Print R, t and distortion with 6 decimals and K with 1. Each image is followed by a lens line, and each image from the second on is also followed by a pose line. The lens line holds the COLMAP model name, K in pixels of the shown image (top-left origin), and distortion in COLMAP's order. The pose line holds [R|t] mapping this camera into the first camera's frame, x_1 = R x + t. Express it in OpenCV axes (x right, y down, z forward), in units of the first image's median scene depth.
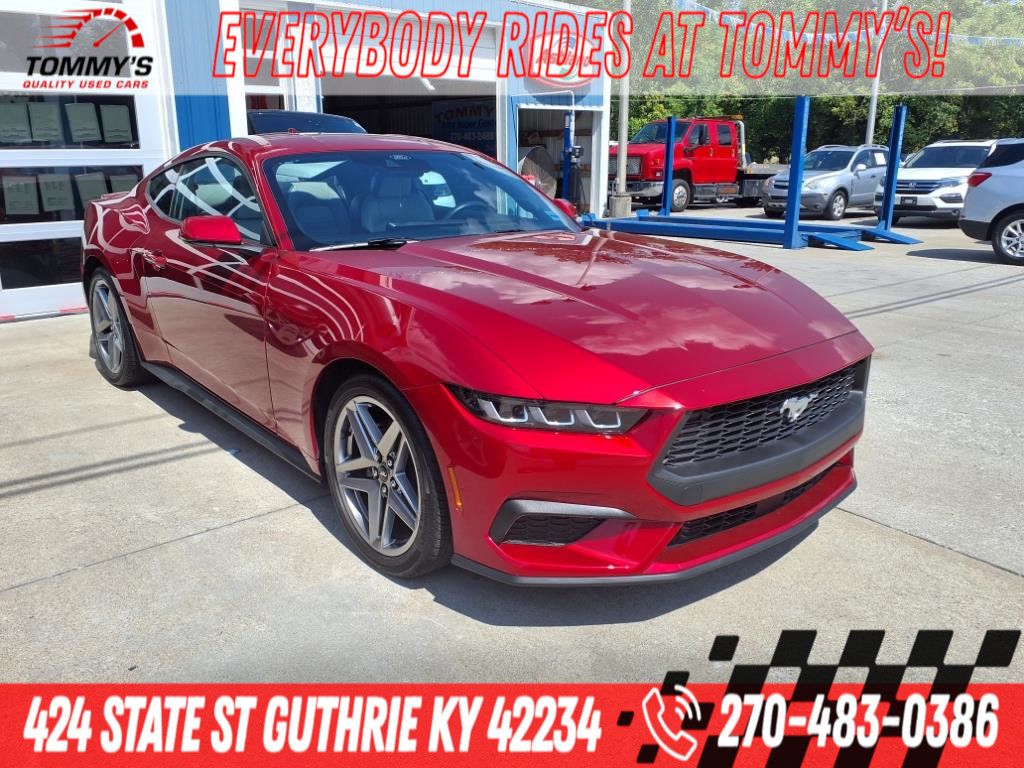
lens RADIAL K [[861.9, 0, 510.6], [0, 861.9, 366.1], [0, 0, 1]] dist [-0.023992, 0.006261]
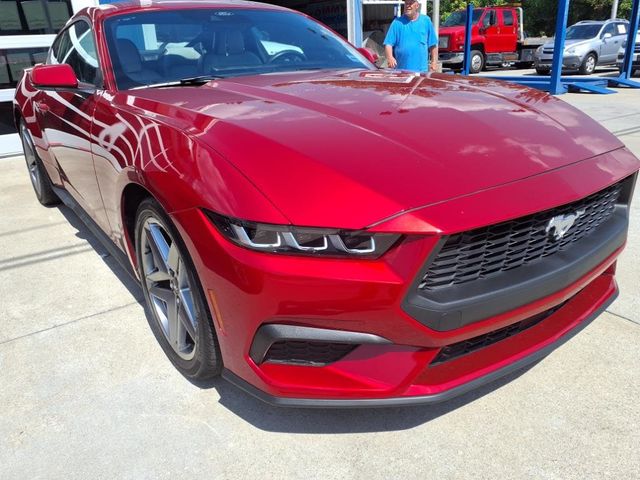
lens RADIAL K [[538.7, 0, 319.1], [0, 538.7, 228.8], [0, 0, 1]] dist [-0.023992, 0.006261]
pose [[0.995447, -0.009065, -0.094881, 0.095473], [0.017326, 0.996092, 0.086608, -0.005837], [0.093725, -0.087858, 0.991714, 0.309006]]
